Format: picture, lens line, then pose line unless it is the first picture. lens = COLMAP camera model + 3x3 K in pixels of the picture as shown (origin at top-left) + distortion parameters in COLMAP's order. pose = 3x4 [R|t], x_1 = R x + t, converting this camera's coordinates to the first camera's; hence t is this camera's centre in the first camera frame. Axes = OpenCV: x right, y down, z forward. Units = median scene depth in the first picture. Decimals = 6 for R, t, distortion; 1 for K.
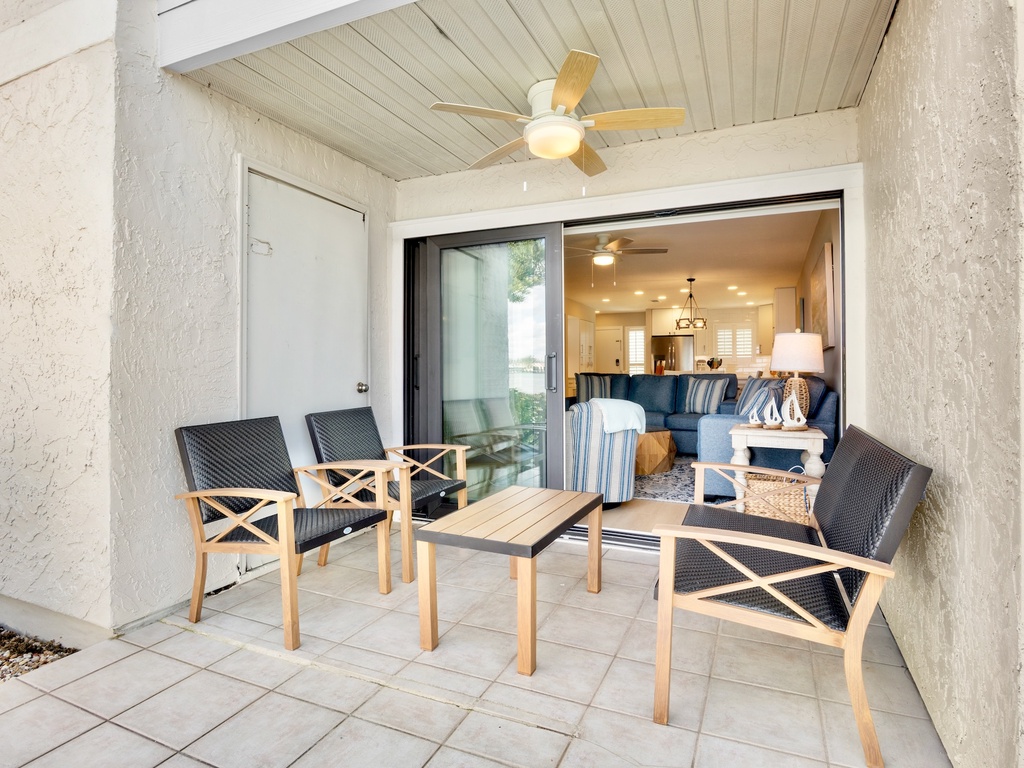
lens RADIAL K [[572.2, 0, 519.9], [0, 572.2, 376.6], [0, 0, 1]] dist [-0.025173, -0.000906]
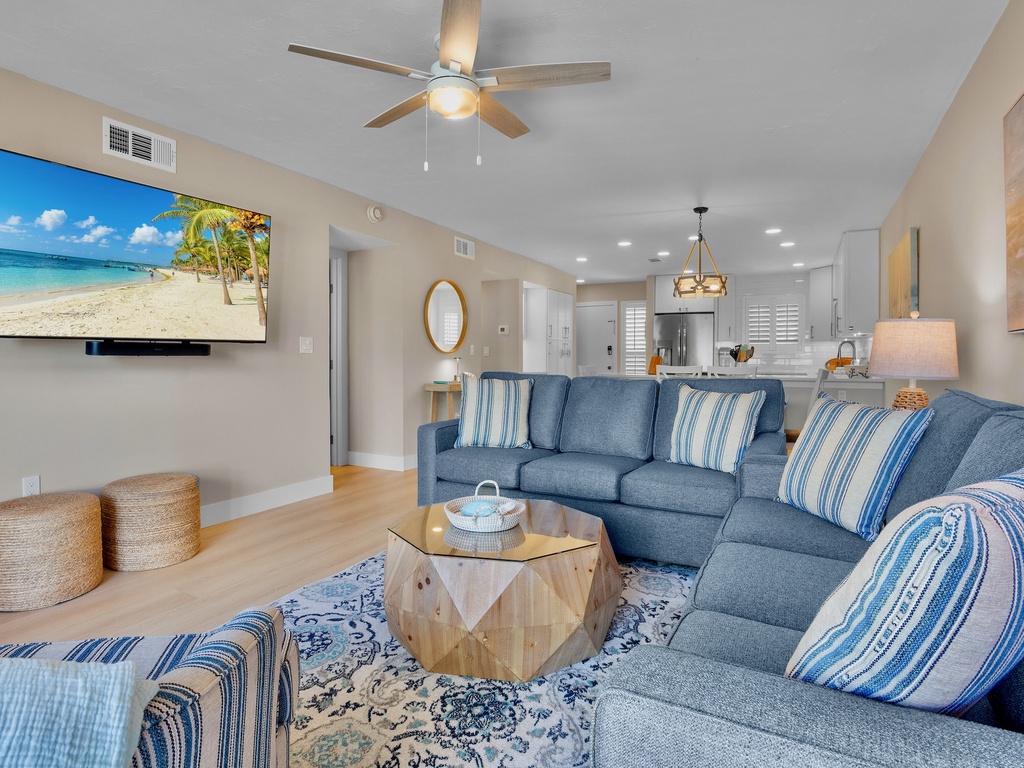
lens RADIAL K [[572.2, 0, 504.5], [0, 572.2, 376.4], [0, 0, 1]] dist [-0.025173, -0.000906]
pose [[0.997154, 0.008526, -0.074914, 0.184391], [-0.006666, 0.999664, 0.025047, -0.017320], [0.075102, -0.024476, 0.996875, 0.510983]]
